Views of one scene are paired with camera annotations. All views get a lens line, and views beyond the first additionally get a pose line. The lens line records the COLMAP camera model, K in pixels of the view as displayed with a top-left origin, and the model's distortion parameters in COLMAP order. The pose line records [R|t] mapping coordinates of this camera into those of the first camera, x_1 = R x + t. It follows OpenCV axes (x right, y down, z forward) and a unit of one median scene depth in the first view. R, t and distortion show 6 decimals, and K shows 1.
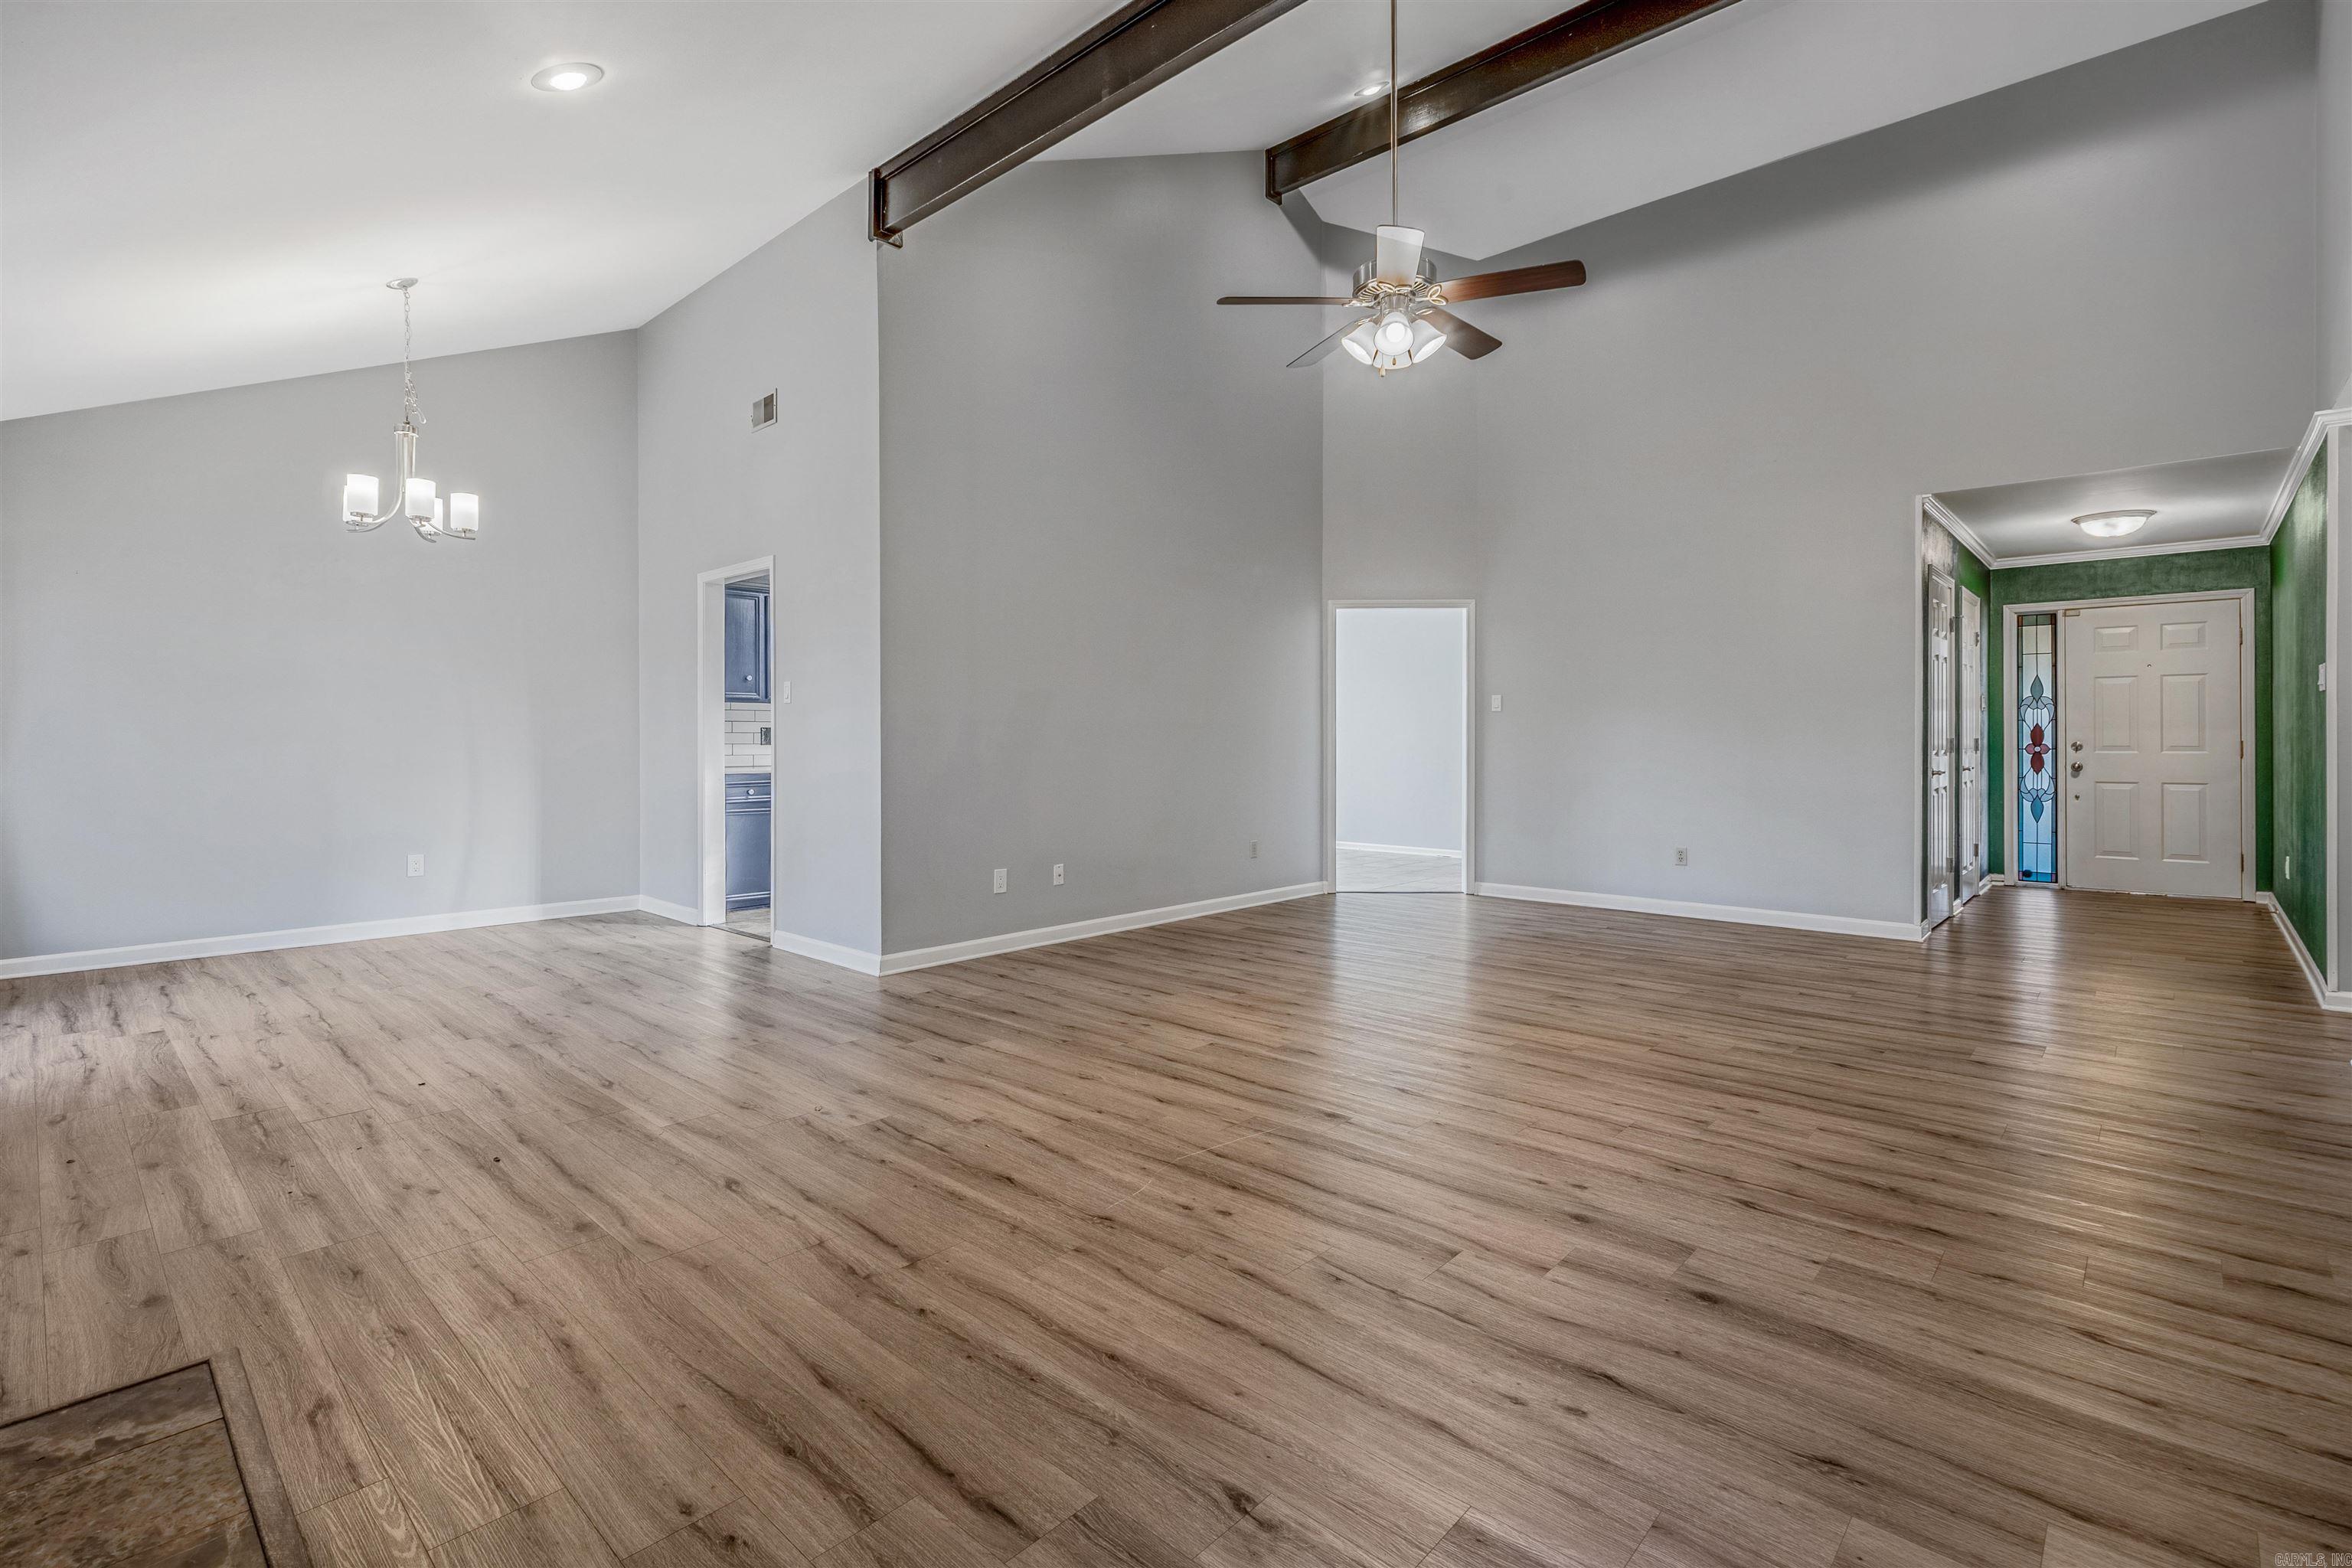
lens RADIAL K [[1076.5, 0, 1164.8], [0, 1076.5, 739.3], [0, 0, 1]] dist [0.002230, -0.000223]
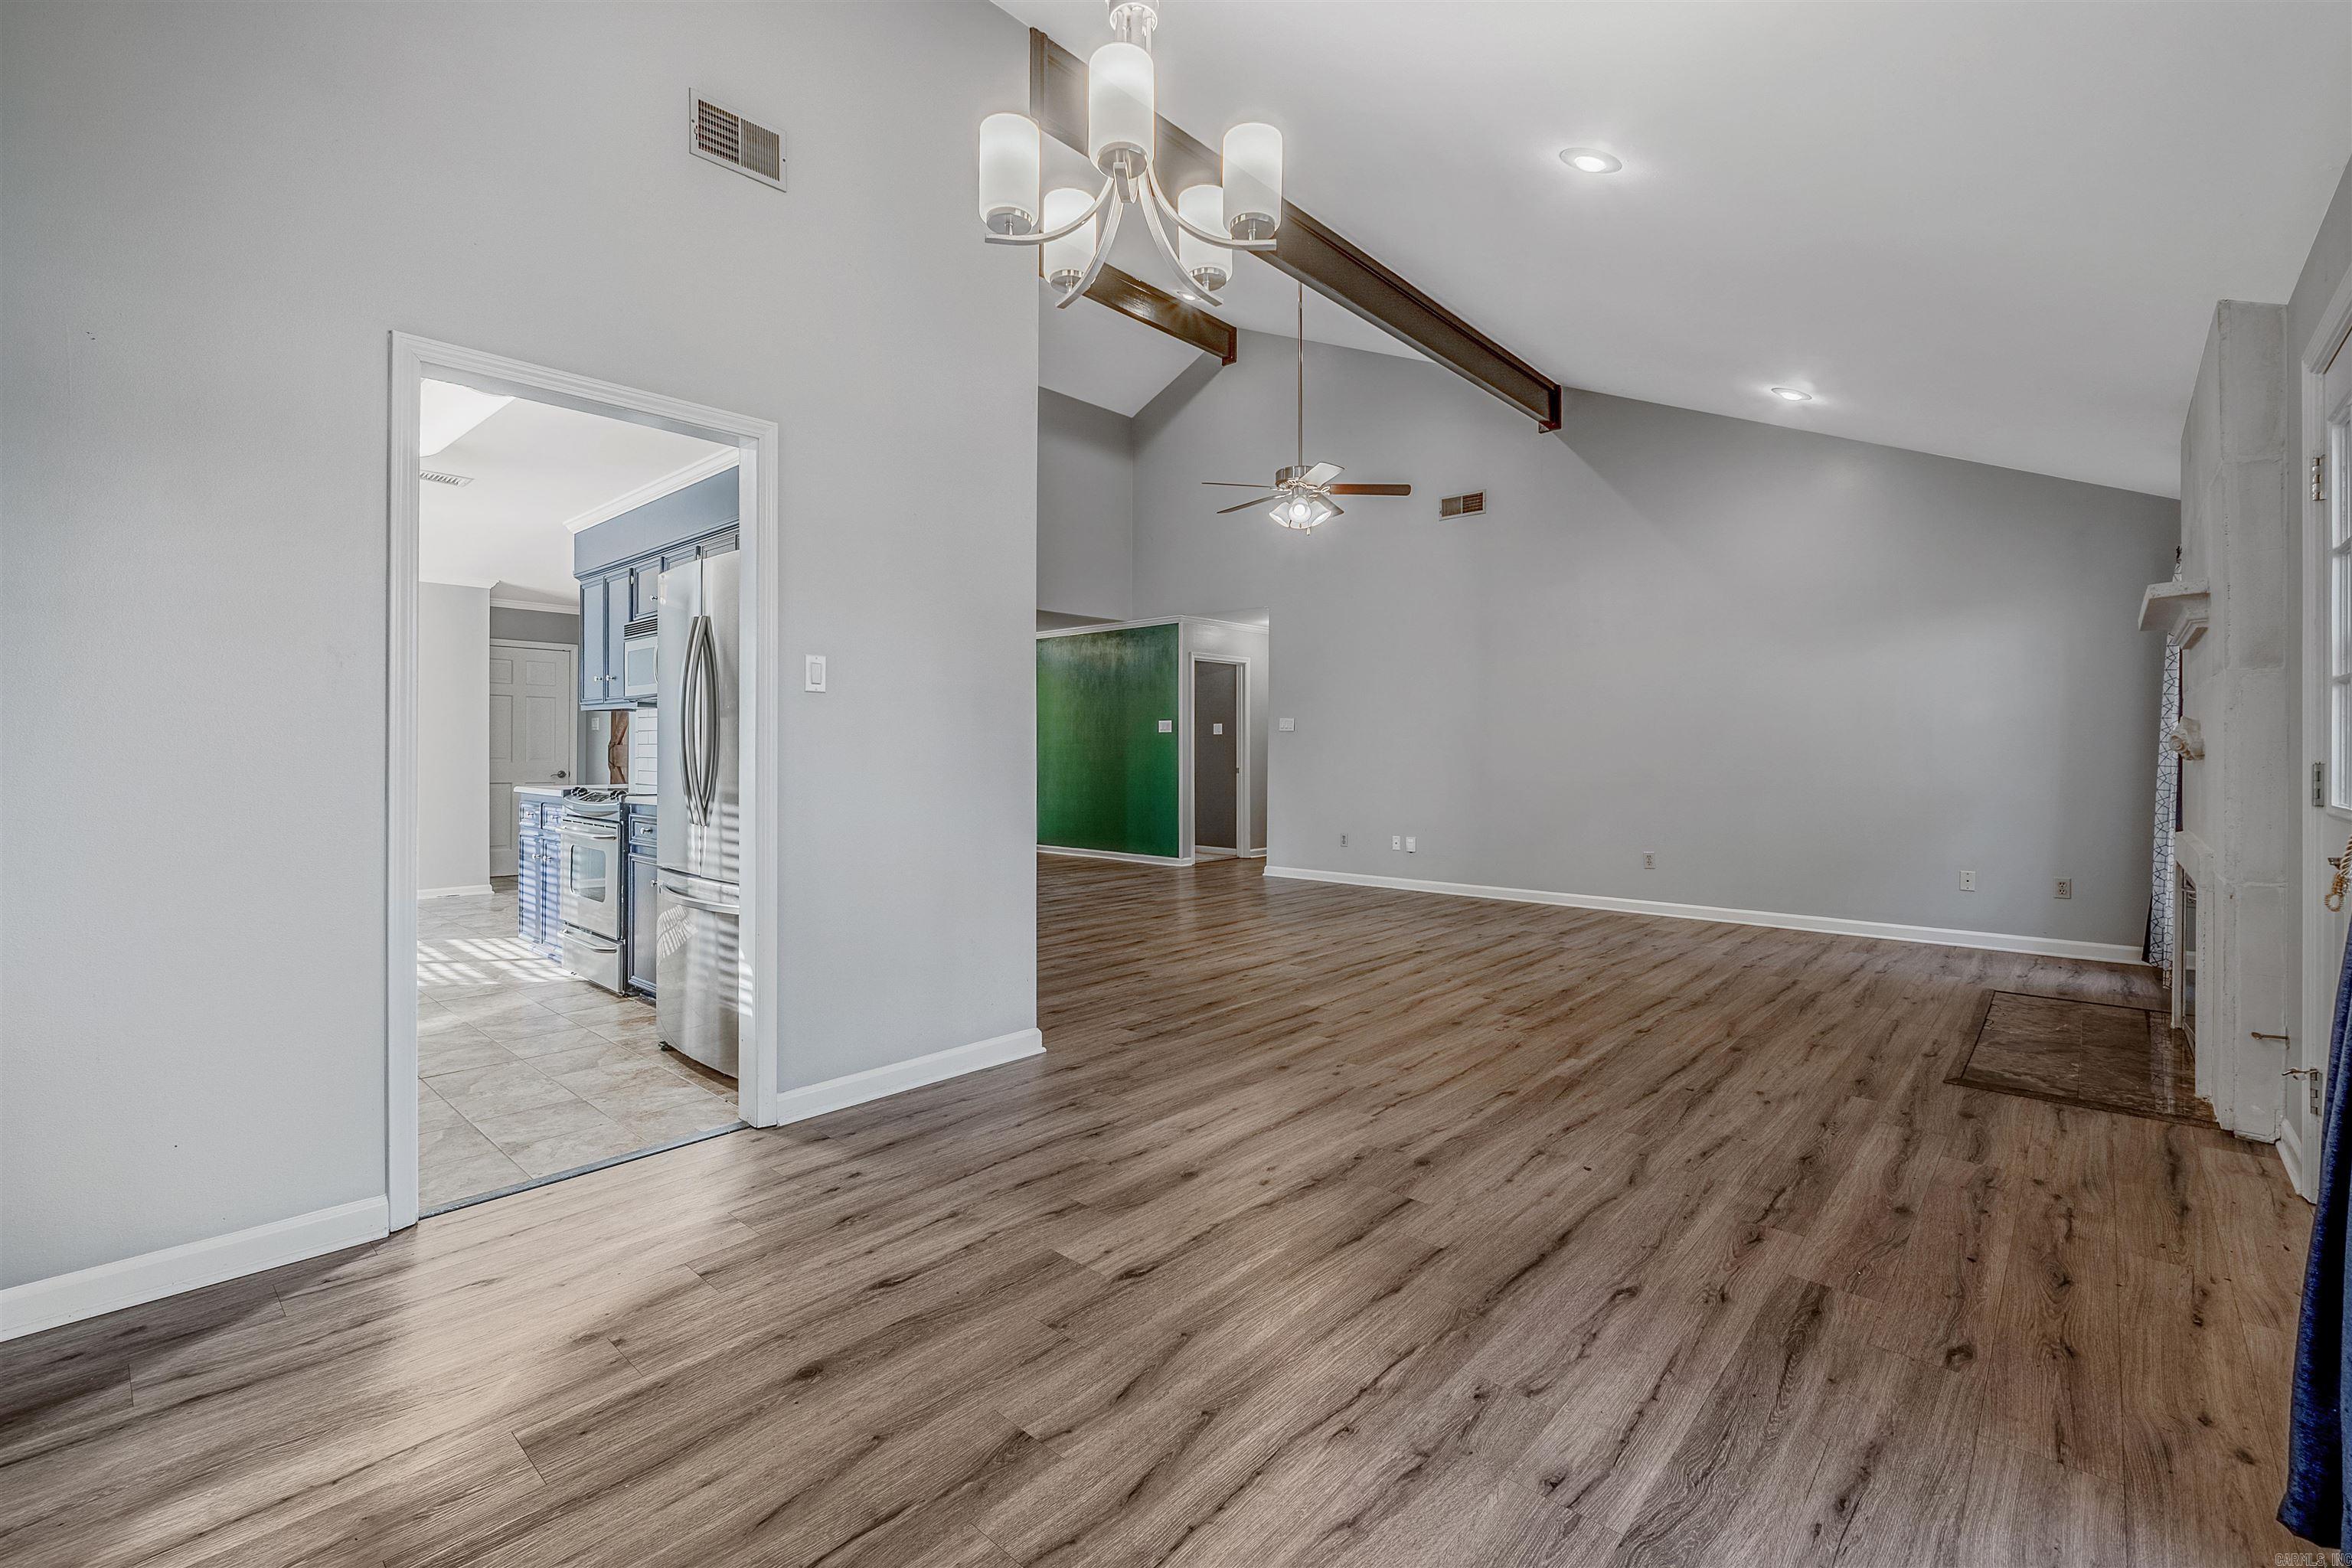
lens RADIAL K [[999.7, 0, 1174.6], [0, 999.7, 753.3], [0, 0, 1]] dist [-0.003283, -0.000419]
pose [[-0.007797, -0.000314, 0.999970, -1.724969], [0.003881, 0.999992, 0.000345, 0.002808], [-0.999962, 0.003883, -0.007796, 1.572039]]
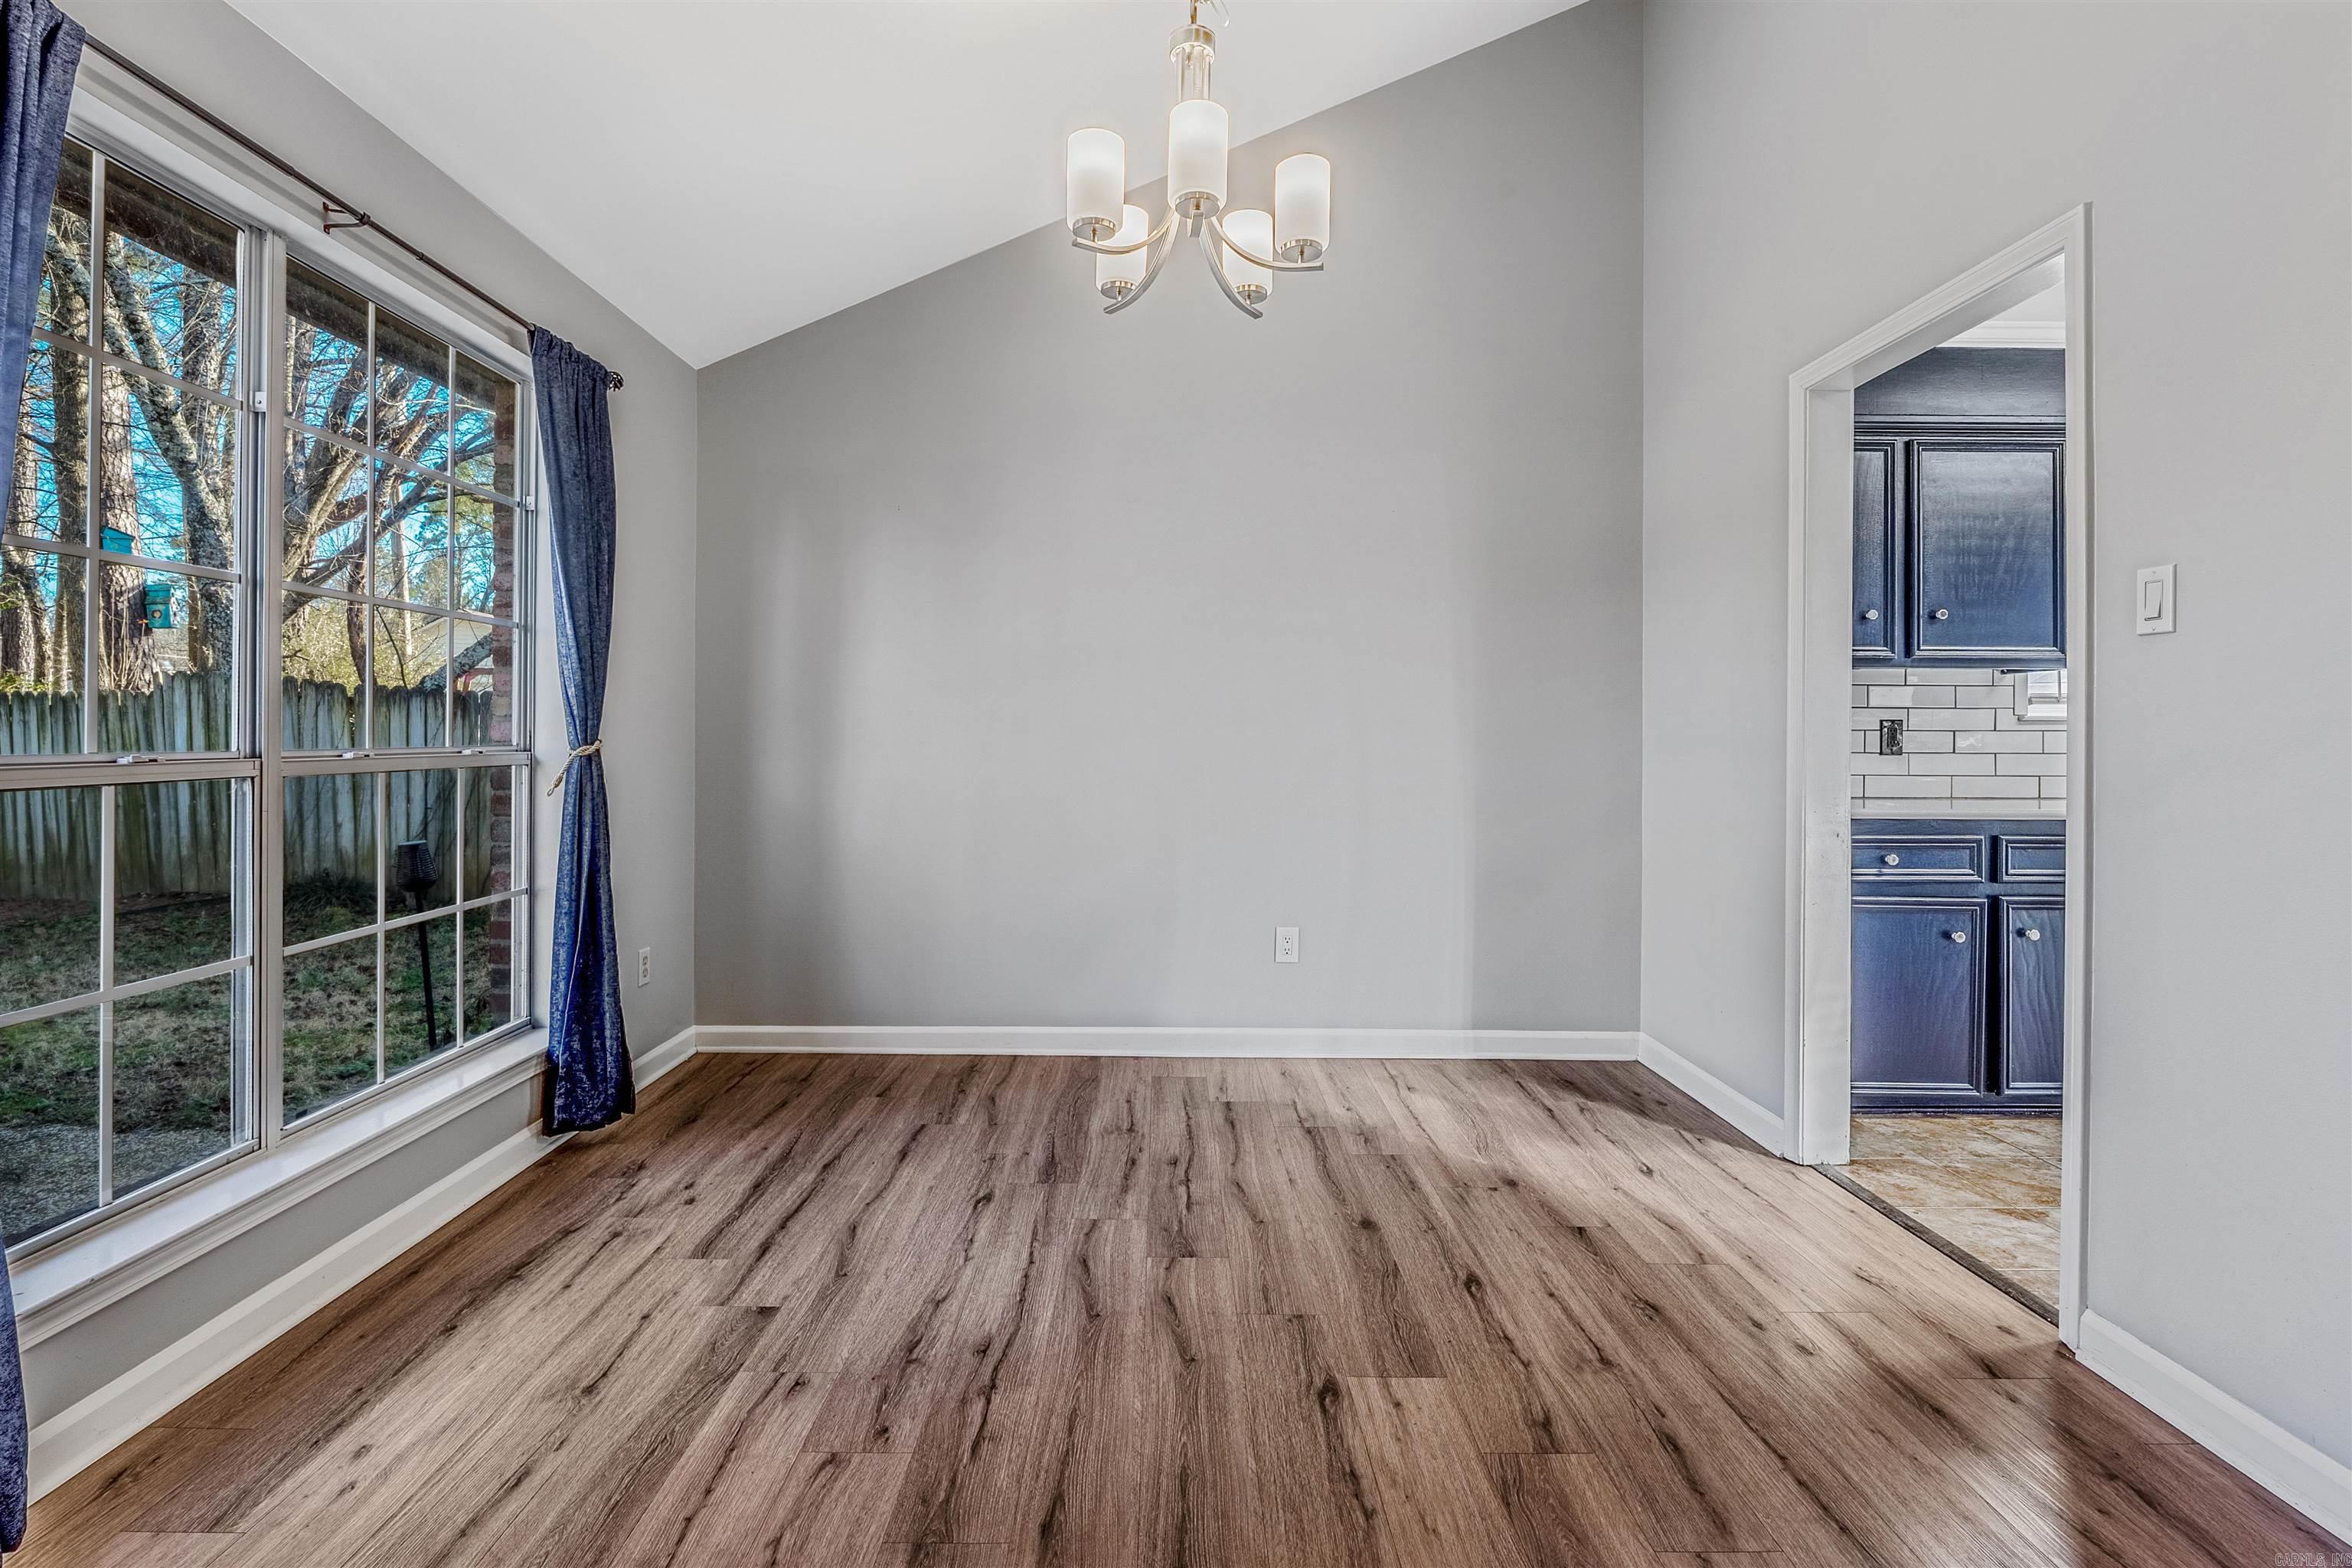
lens RADIAL K [[1076.5, 0, 1164.8], [0, 1076.5, 739.3], [0, 0, 1]] dist [0.002230, -0.000223]
pose [[0.684017, 0.005154, -0.729448, -0.617455], [-0.009539, 0.999953, -0.001879, 0.004292], [0.729404, 0.008244, 0.684034, 1.100848]]
